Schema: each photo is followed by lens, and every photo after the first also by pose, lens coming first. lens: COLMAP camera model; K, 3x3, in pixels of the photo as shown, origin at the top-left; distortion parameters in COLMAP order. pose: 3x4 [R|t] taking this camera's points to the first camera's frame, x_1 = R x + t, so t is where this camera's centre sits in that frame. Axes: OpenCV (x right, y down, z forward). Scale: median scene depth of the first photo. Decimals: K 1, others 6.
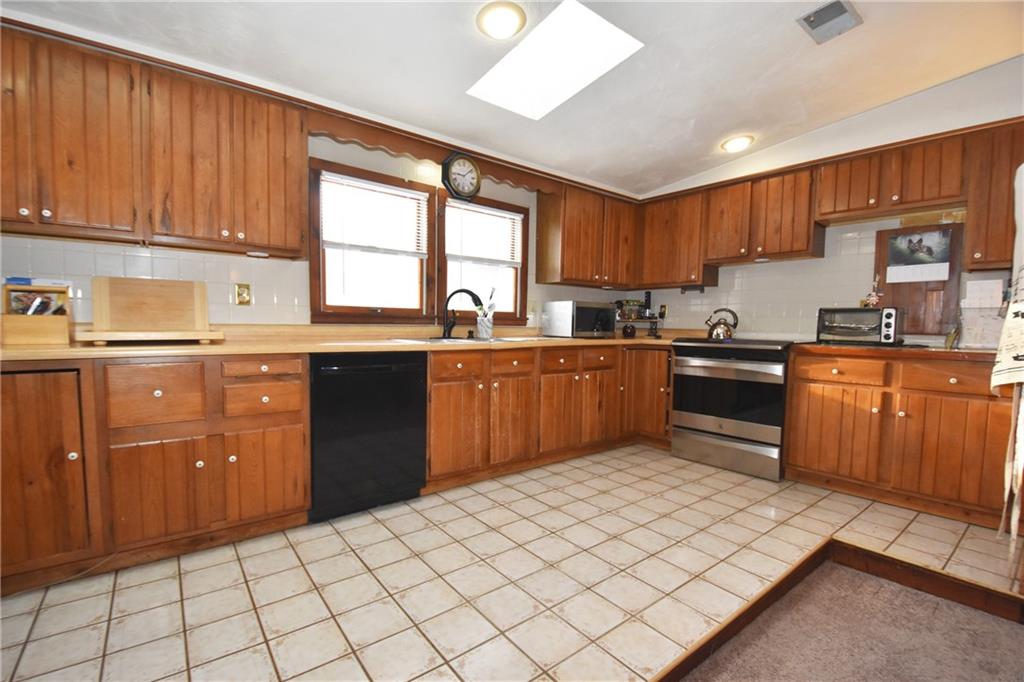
lens RADIAL K [[448.9, 0, 510.0], [0, 448.9, 355.4], [0, 0, 1]] dist [-0.027897, -0.006449]
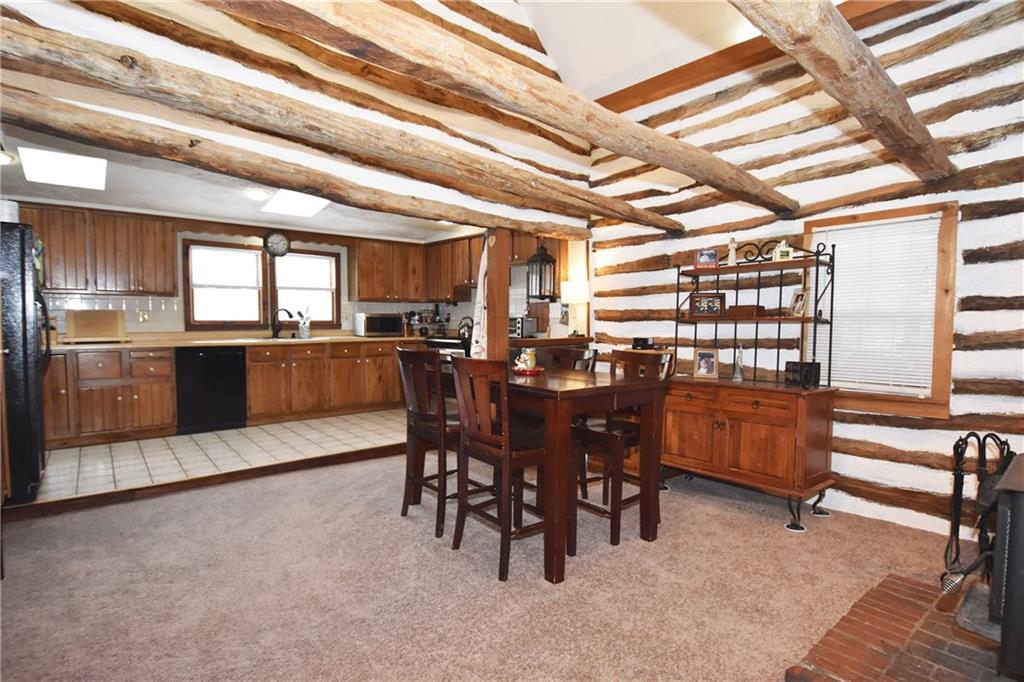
lens RADIAL K [[488.1, 0, 515.7], [0, 488.1, 346.4], [0, 0, 1]] dist [-0.044516, -0.002062]
pose [[0.997651, -0.014229, 0.067001, 0.635872], [0.015146, 0.999798, -0.013198, 0.029387], [-0.066800, 0.014182, 0.997666, -0.846127]]
